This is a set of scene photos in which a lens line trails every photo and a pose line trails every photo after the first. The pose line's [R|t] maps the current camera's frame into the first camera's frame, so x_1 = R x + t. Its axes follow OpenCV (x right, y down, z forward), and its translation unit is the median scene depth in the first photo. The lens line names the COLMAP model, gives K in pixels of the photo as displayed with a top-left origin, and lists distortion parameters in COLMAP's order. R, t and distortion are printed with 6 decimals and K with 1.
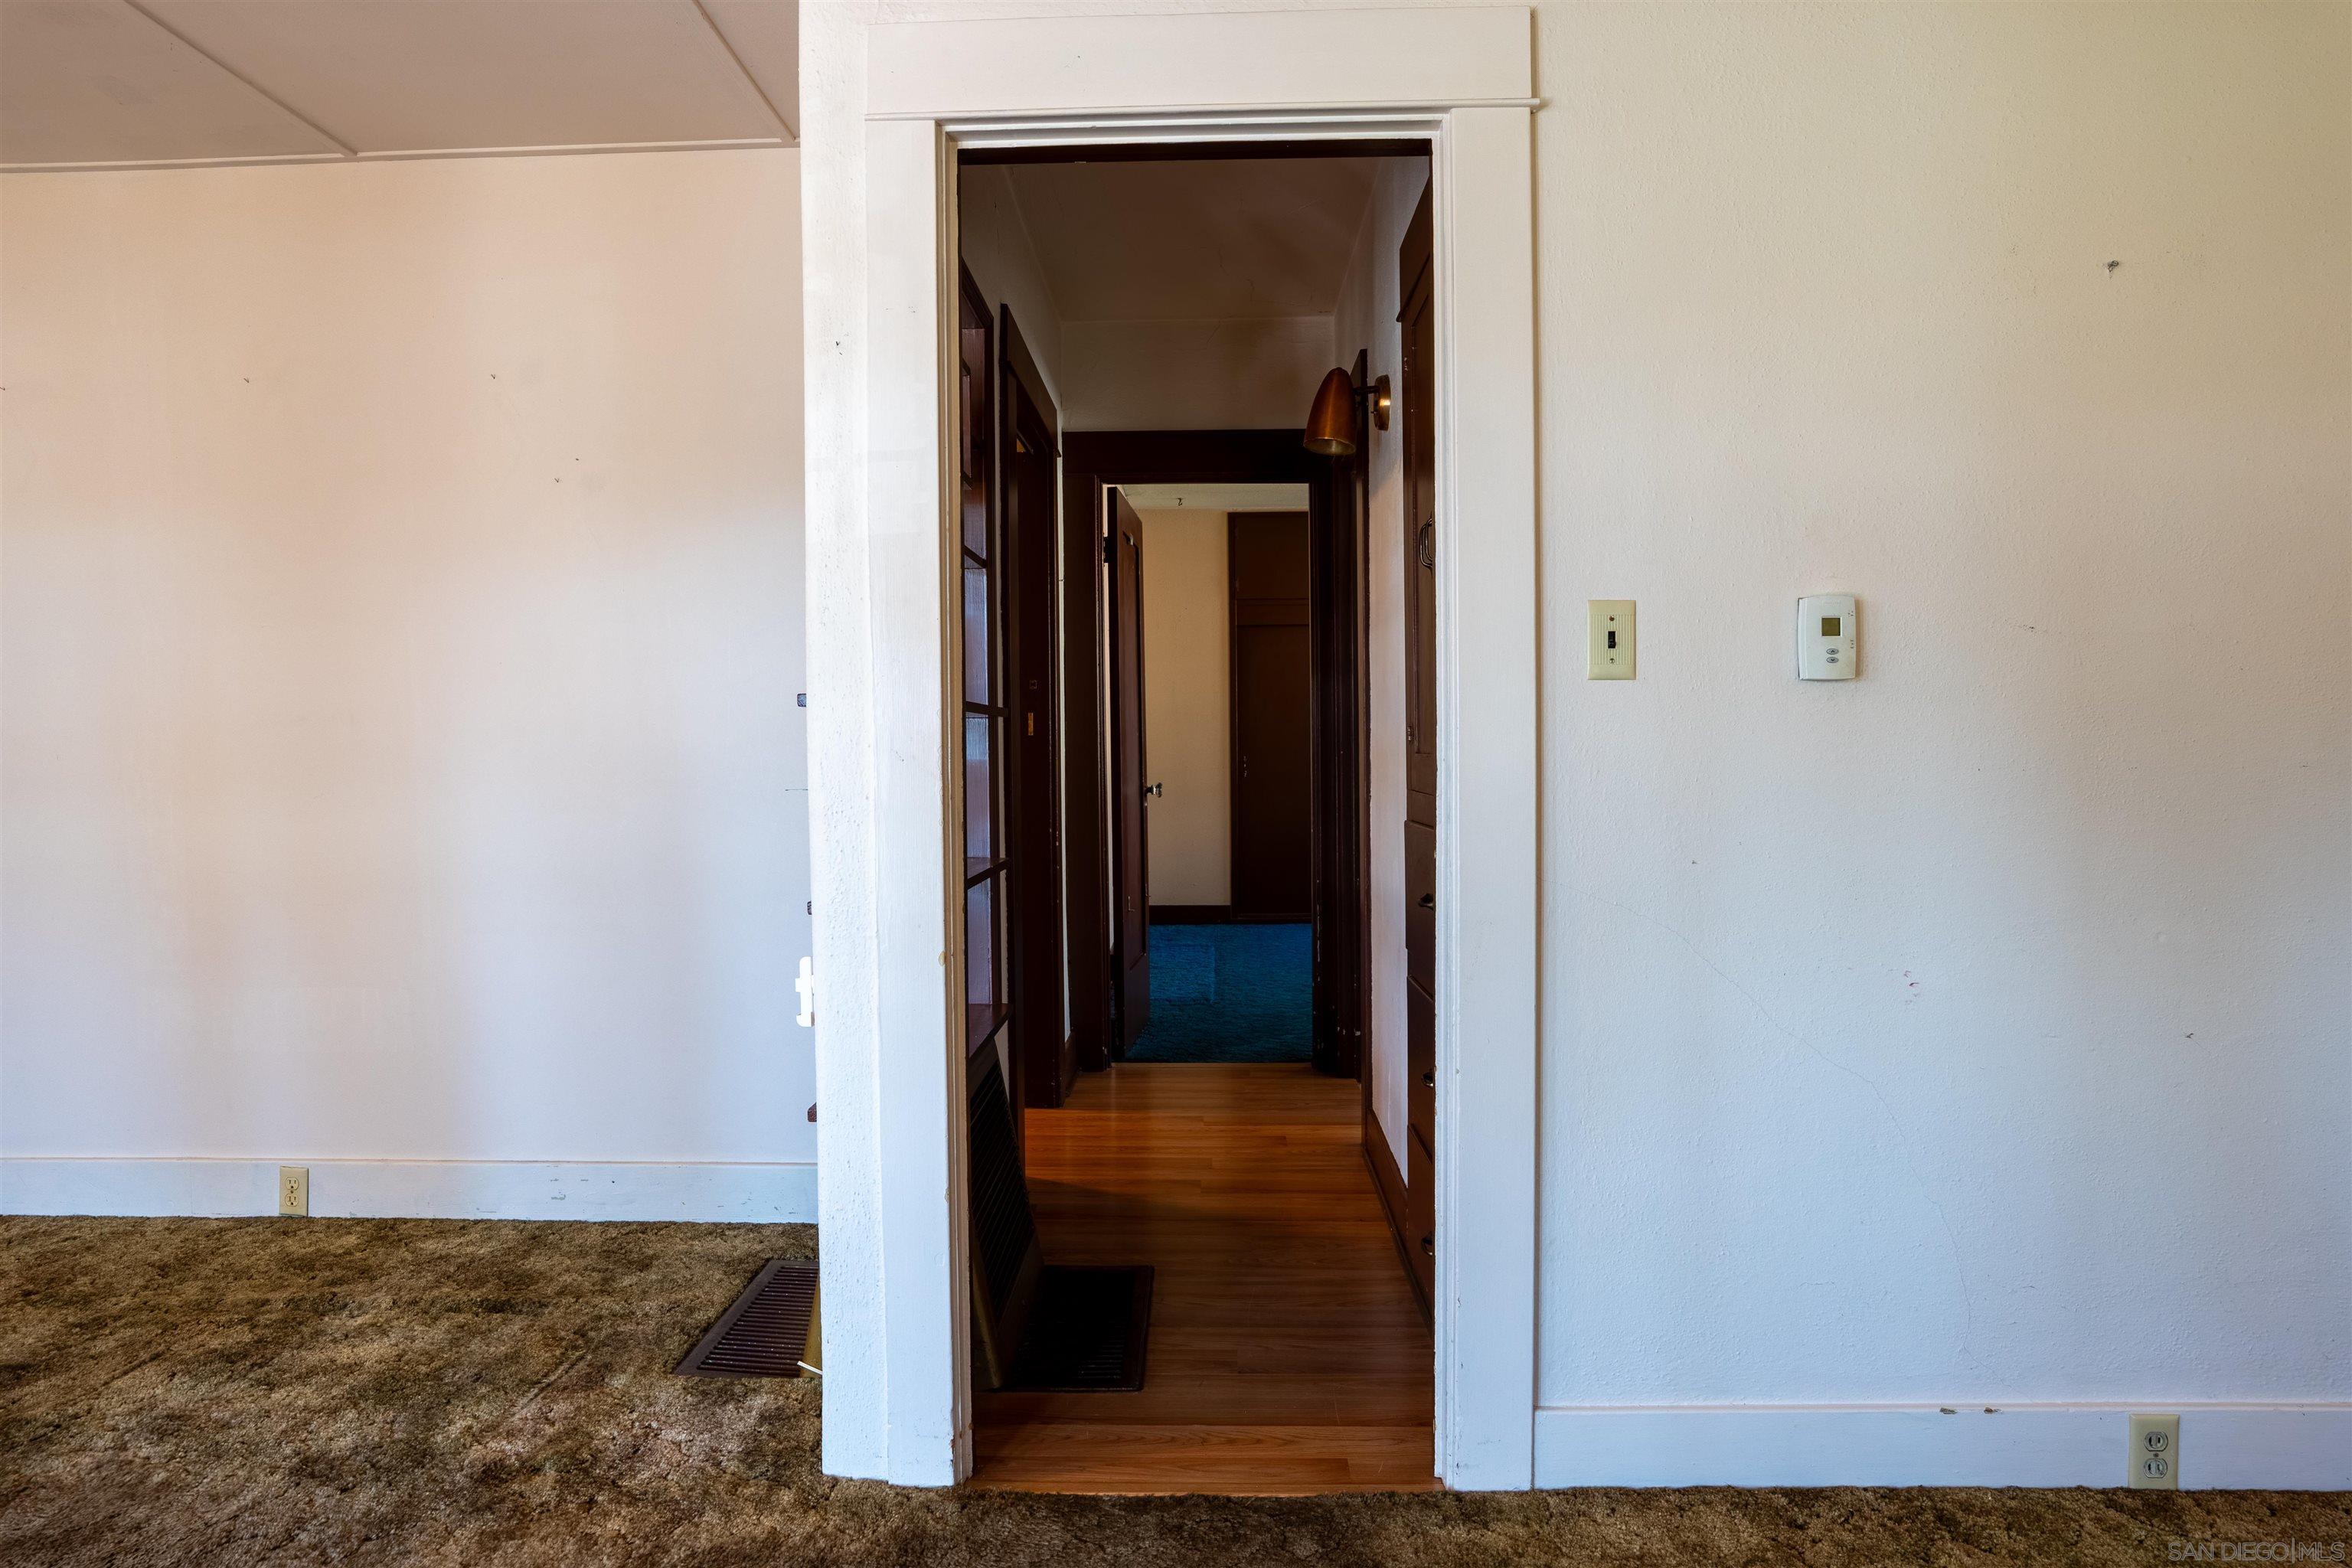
lens RADIAL K [[1355.6, 0, 1176.0], [0, 1355.6, 784.0], [0, 0, 1]] dist [-0.053029, 0.032093]
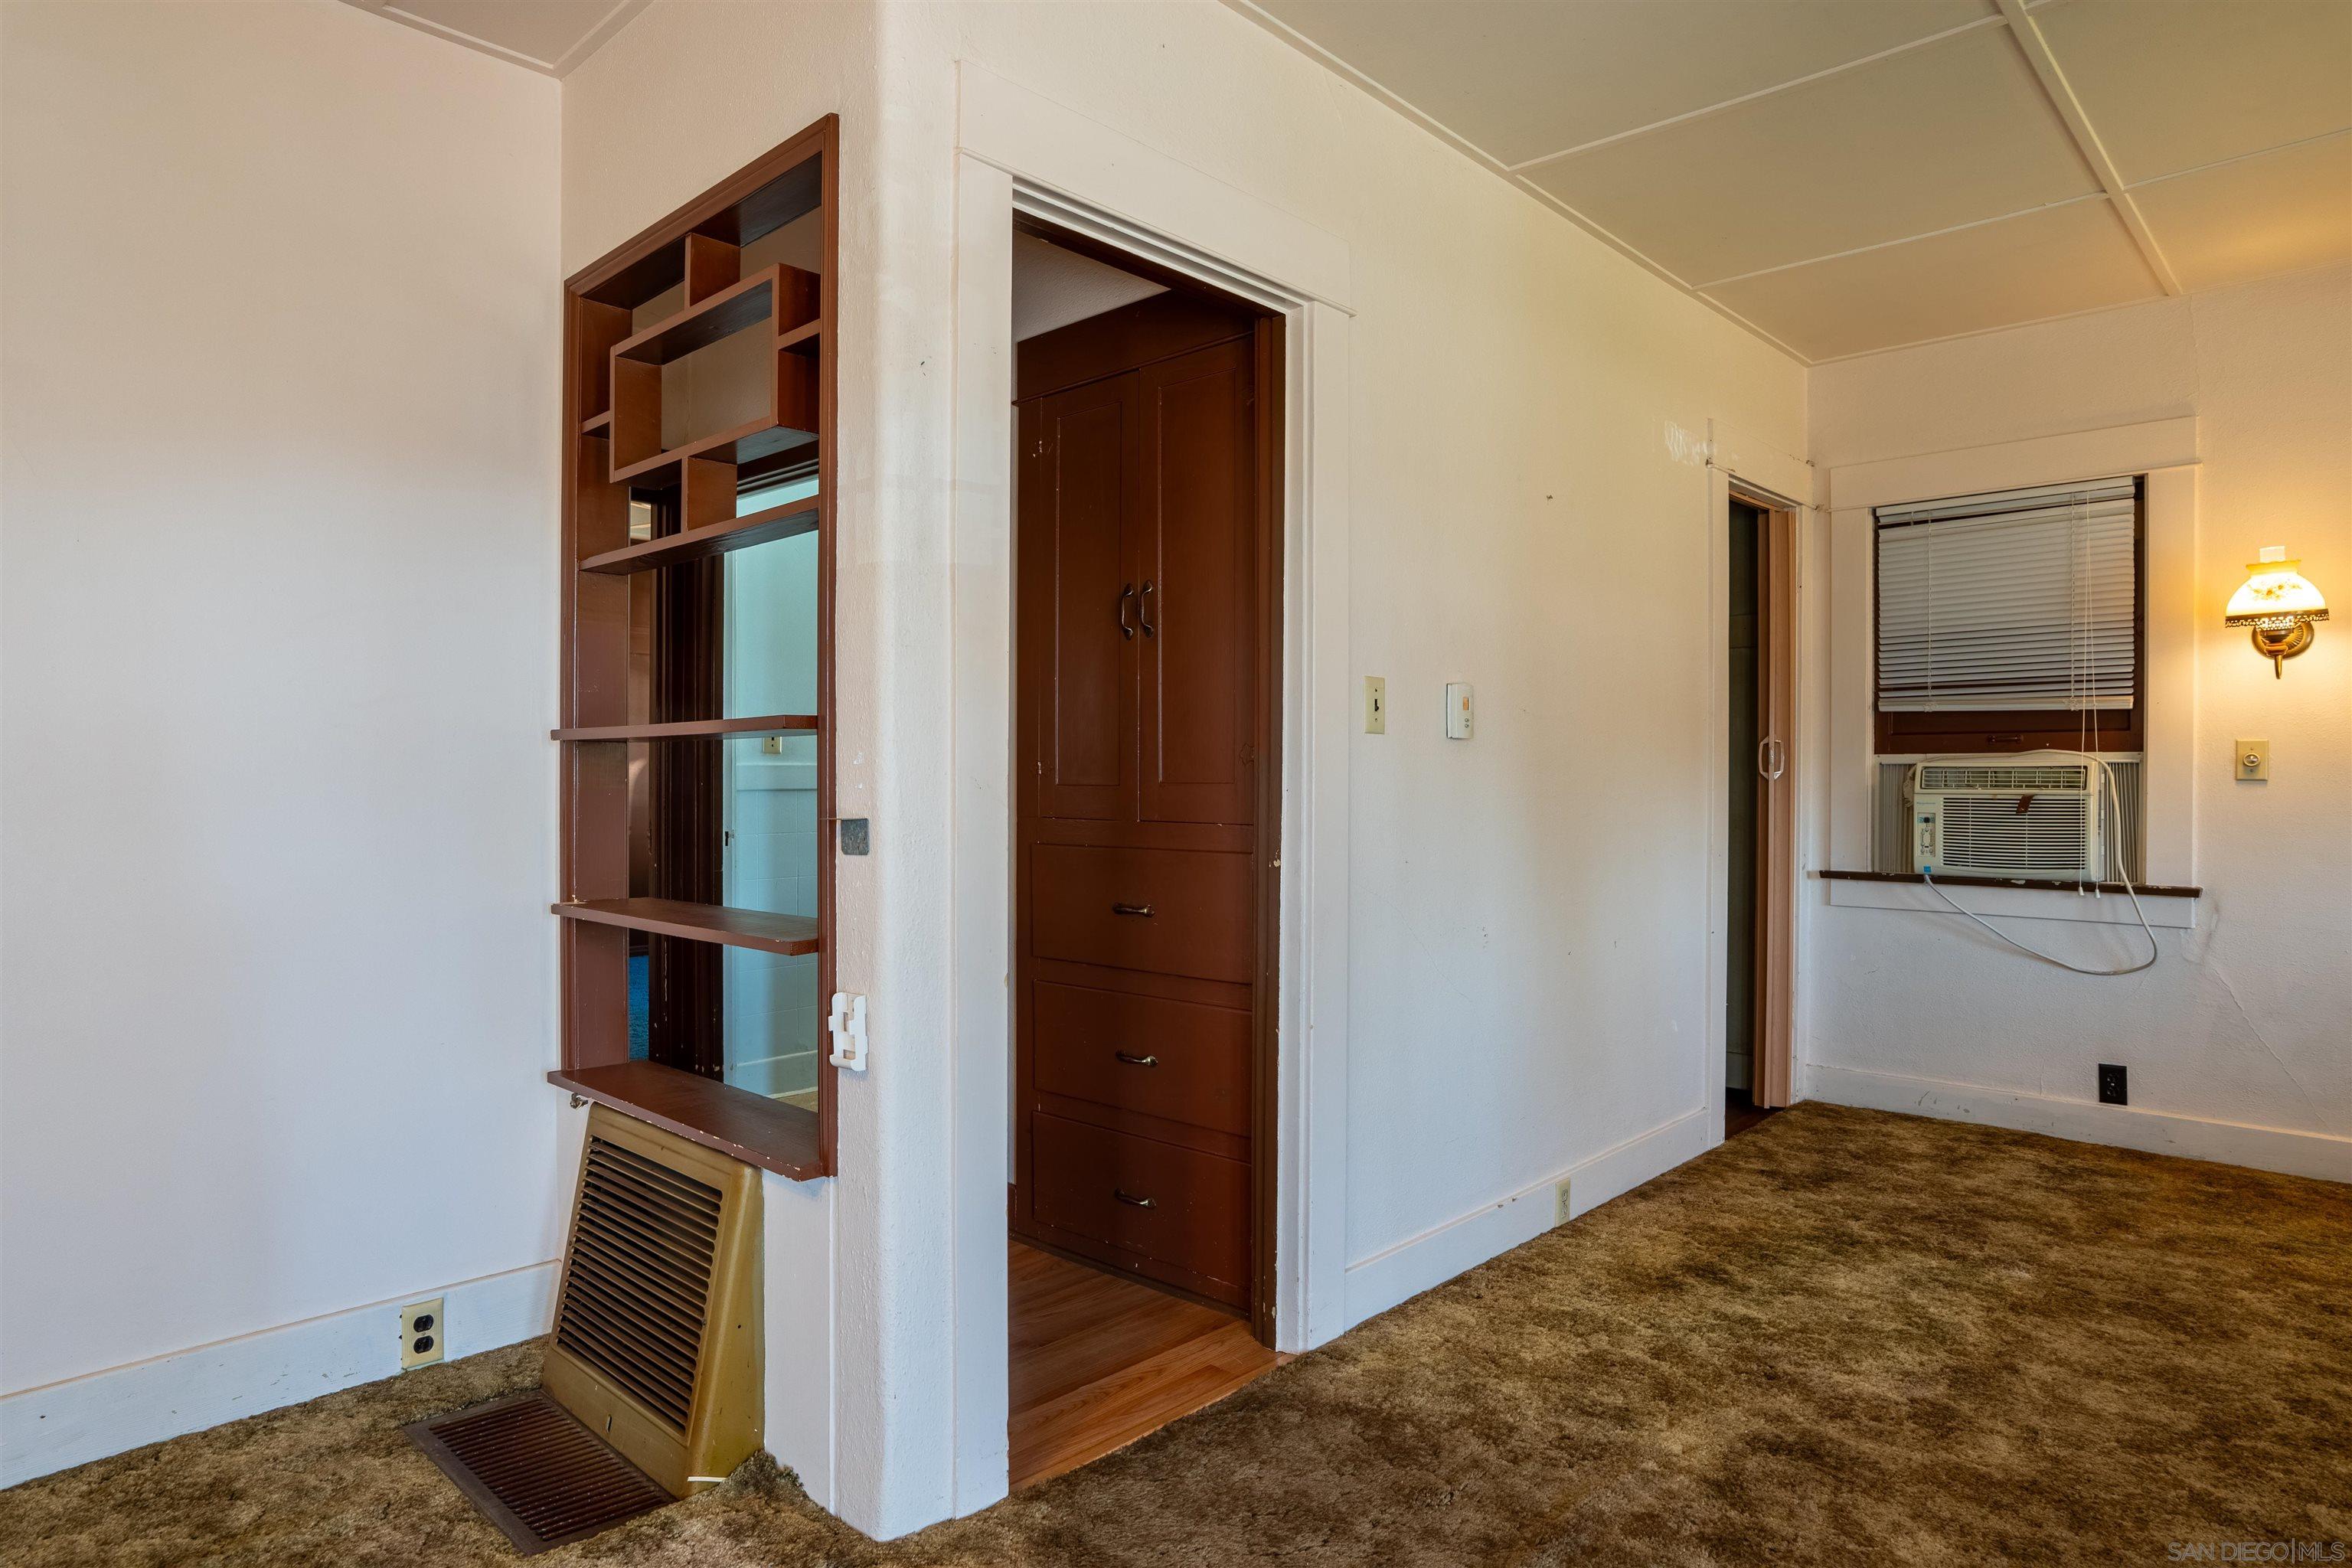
lens RADIAL K [[1355.6, 0, 1176.0], [0, 1355.6, 784.0], [0, 0, 1]] dist [-0.053029, 0.032093]
pose [[0.668657, 0.007540, 0.743533, -0.760788], [0.010291, 0.999759, -0.019393, 0.000655], [-0.743500, 0.020619, 0.668418, 0.186949]]
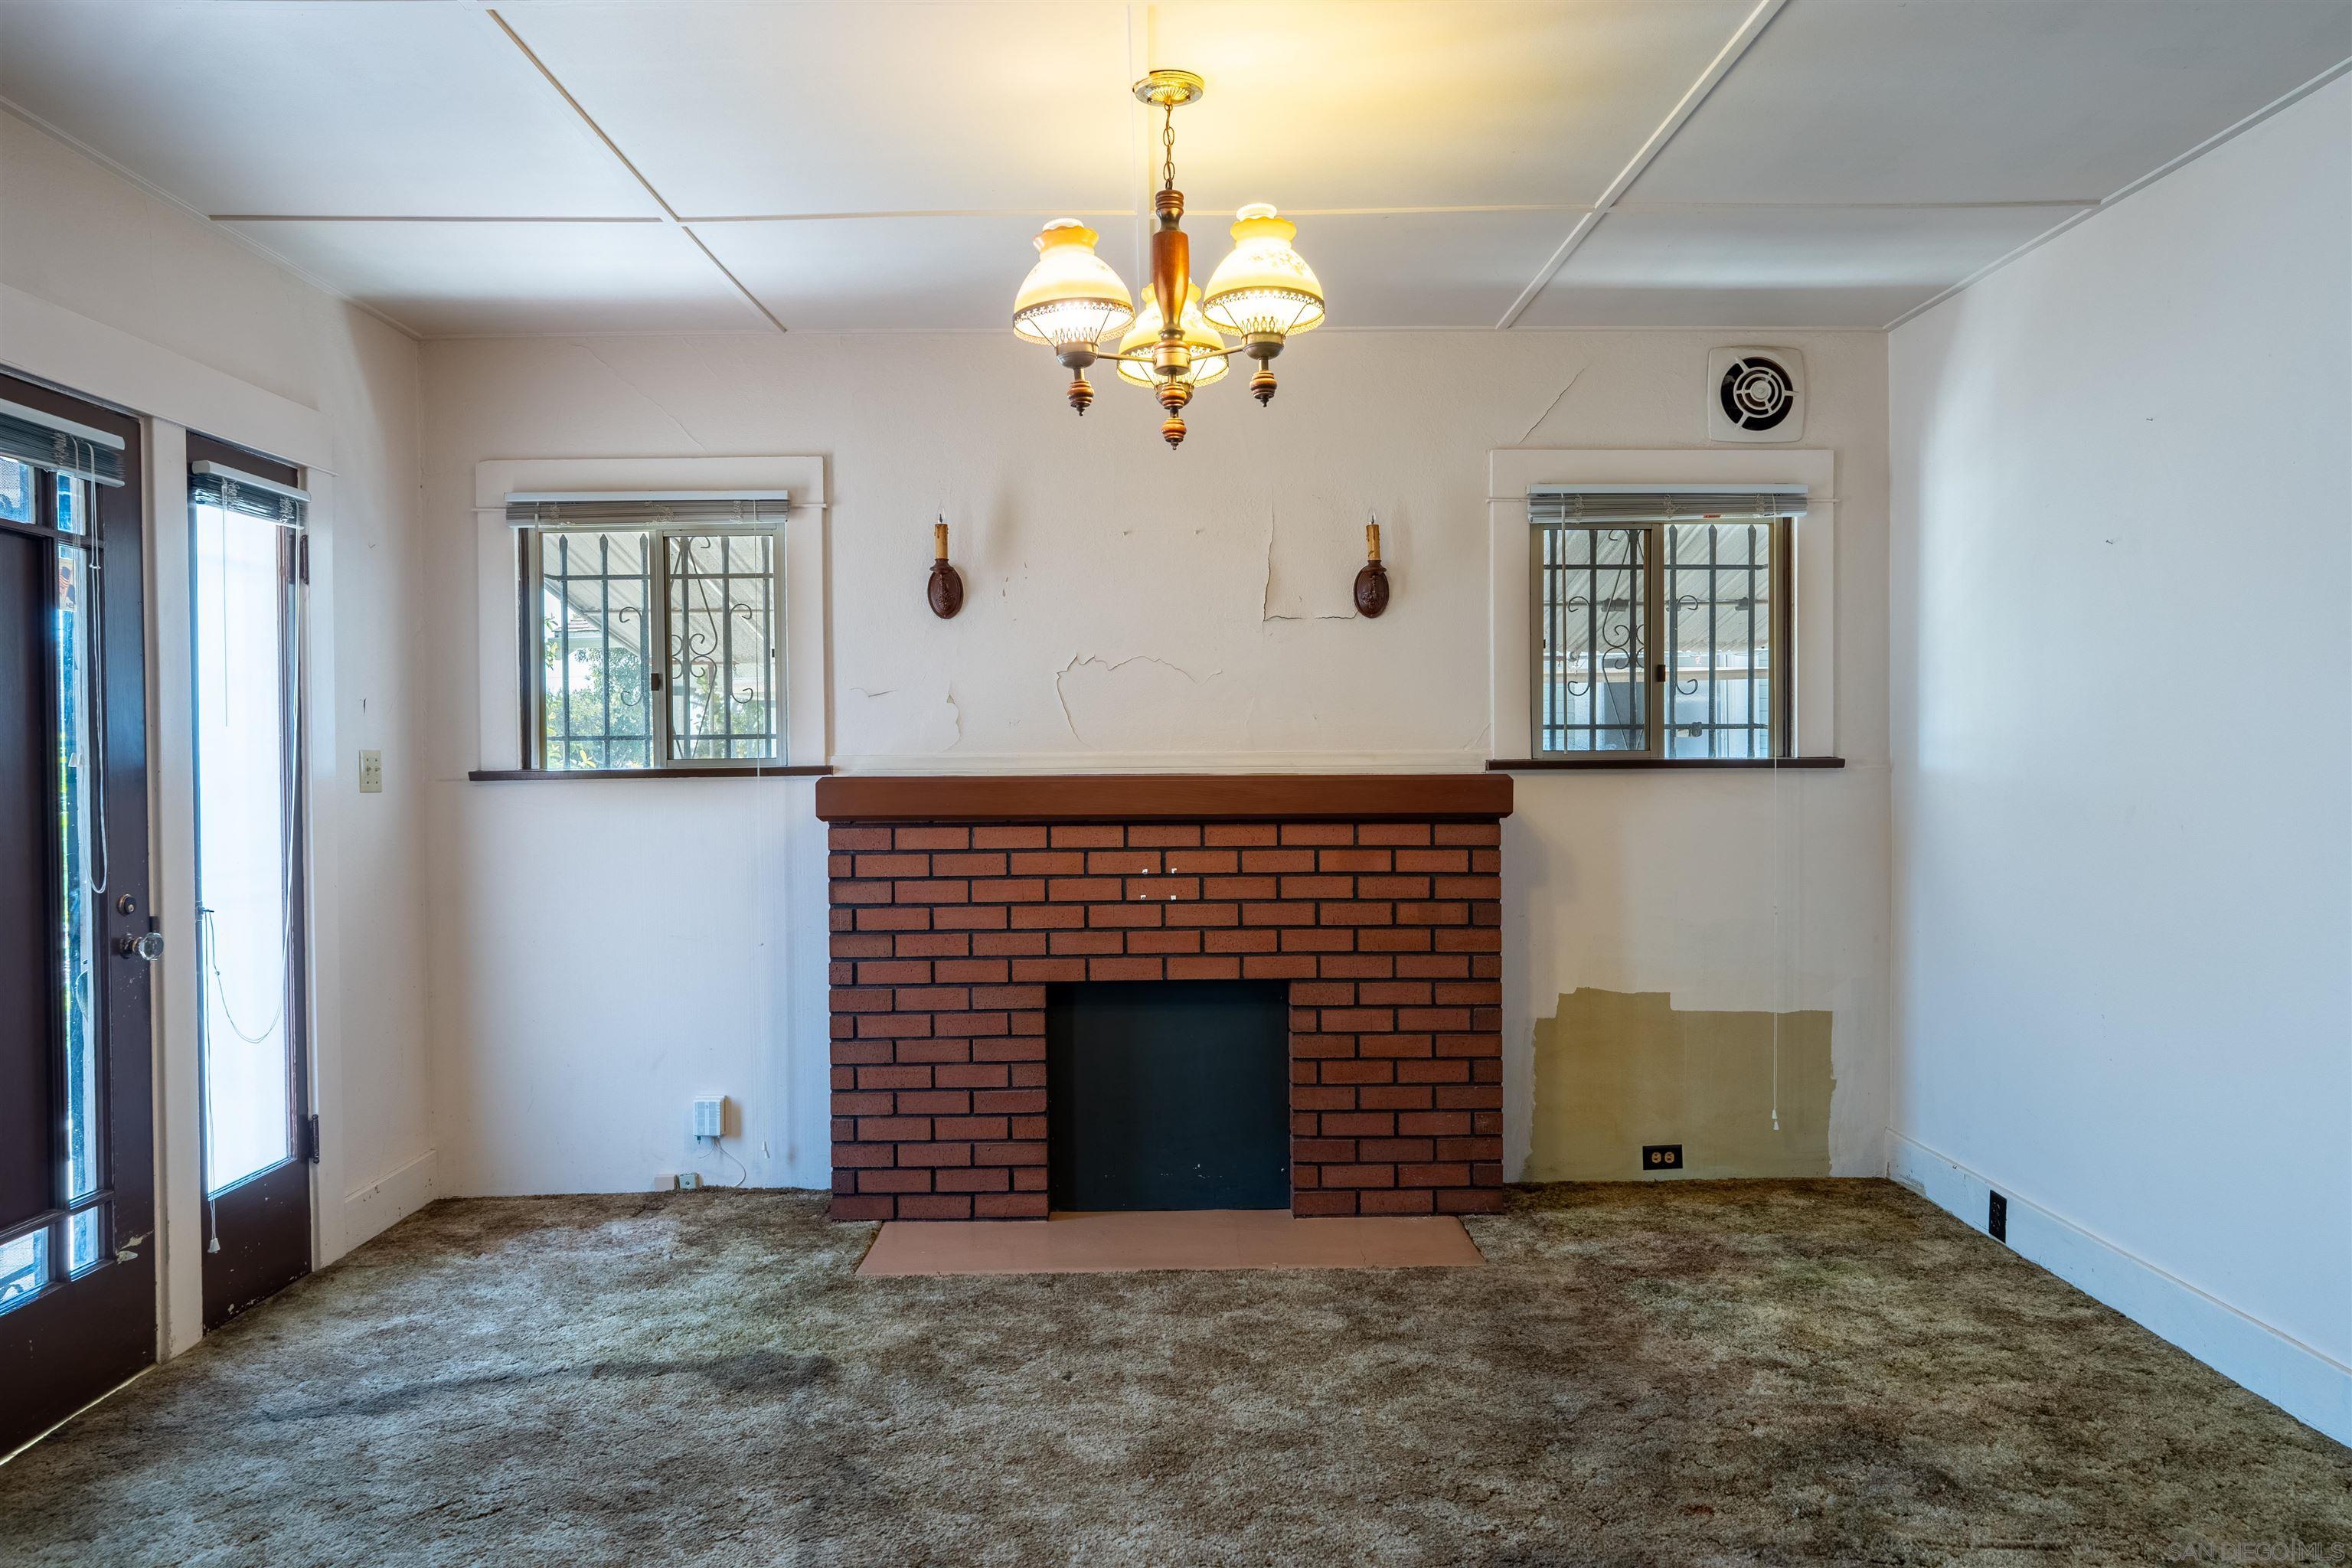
lens RADIAL K [[1541.0, 0, 1176.0], [0, 1541.0, 784.0], [0, 0, 1]] dist [0.007379, 0.007918]
pose [[0.041594, 0.033577, -0.998570, 0.230928], [-0.016217, 0.999326, 0.032927, -0.104566], [0.999003, 0.014824, 0.042111, 0.413249]]
